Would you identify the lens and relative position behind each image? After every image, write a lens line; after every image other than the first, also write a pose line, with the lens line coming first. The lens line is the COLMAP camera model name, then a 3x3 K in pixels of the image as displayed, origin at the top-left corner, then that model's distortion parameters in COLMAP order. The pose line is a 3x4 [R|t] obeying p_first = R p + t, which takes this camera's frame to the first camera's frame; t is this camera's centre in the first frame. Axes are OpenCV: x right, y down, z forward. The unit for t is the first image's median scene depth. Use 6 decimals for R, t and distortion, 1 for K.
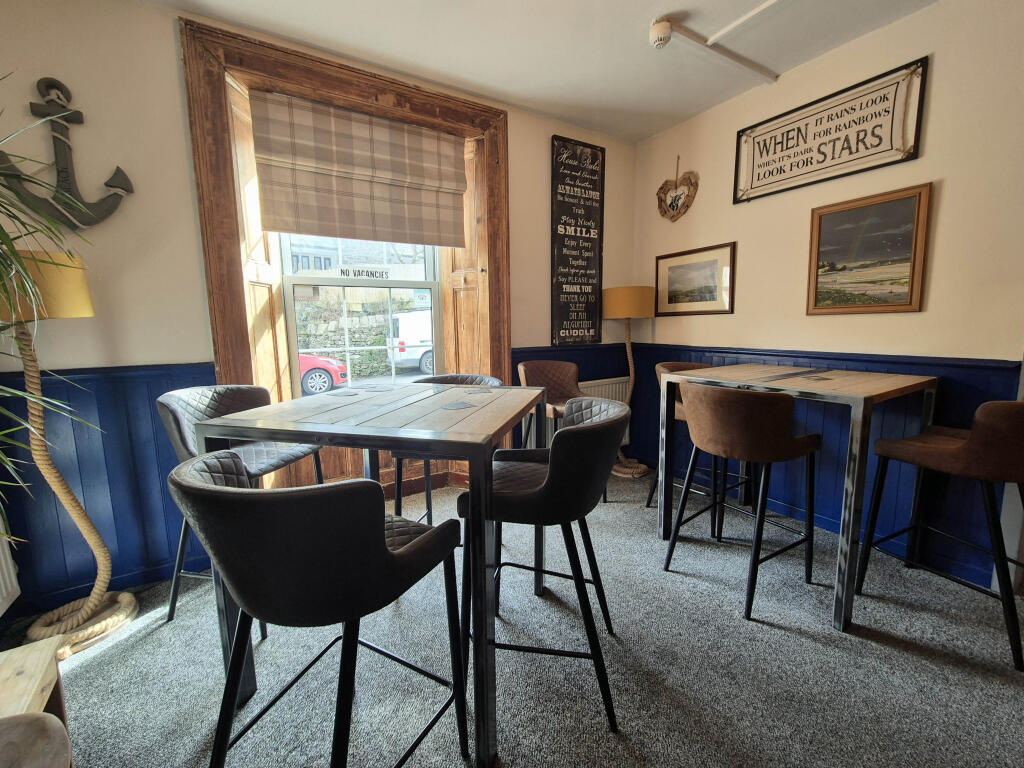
lens RADIAL K [[417.0, 0, 507.2], [0, 417.0, 378.3], [0, 0, 1]] dist [-0.000234, 0.000437]
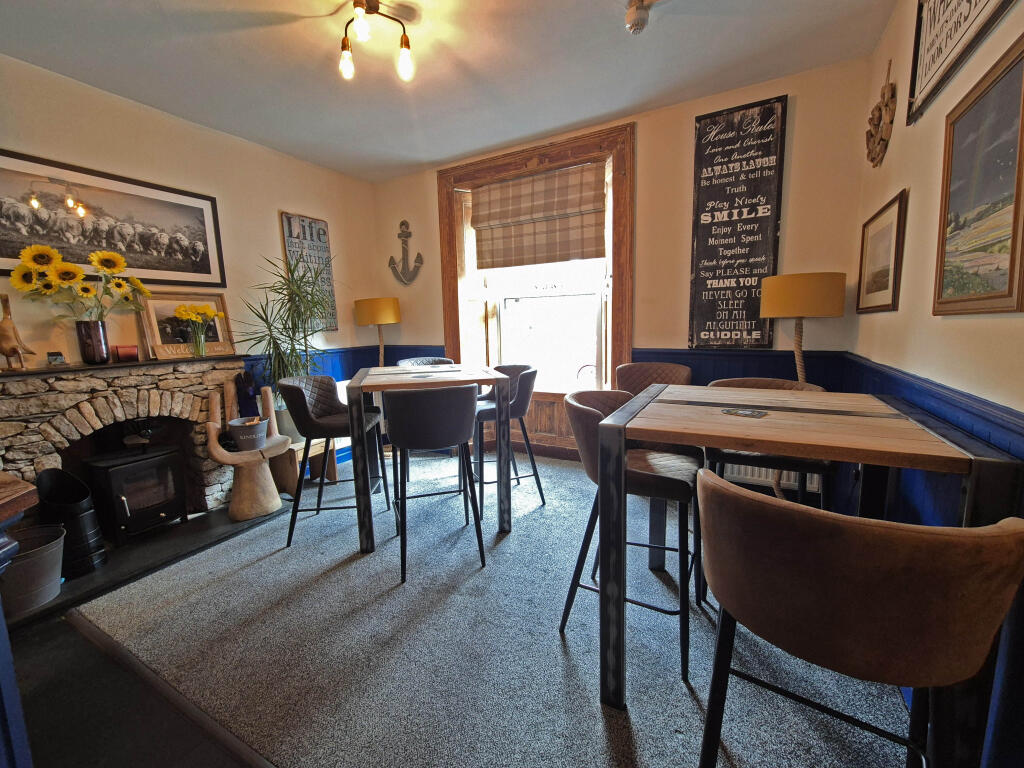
lens RADIAL K [[417.0, 0, 507.2], [0, 417.0, 378.3], [0, 0, 1]] dist [-0.000234, 0.000437]
pose [[0.496590, 0.116740, -0.860099, 0.712296], [-0.098212, 0.992108, 0.077953, -0.045972], [0.862411, 0.045762, 0.504136, 0.200108]]
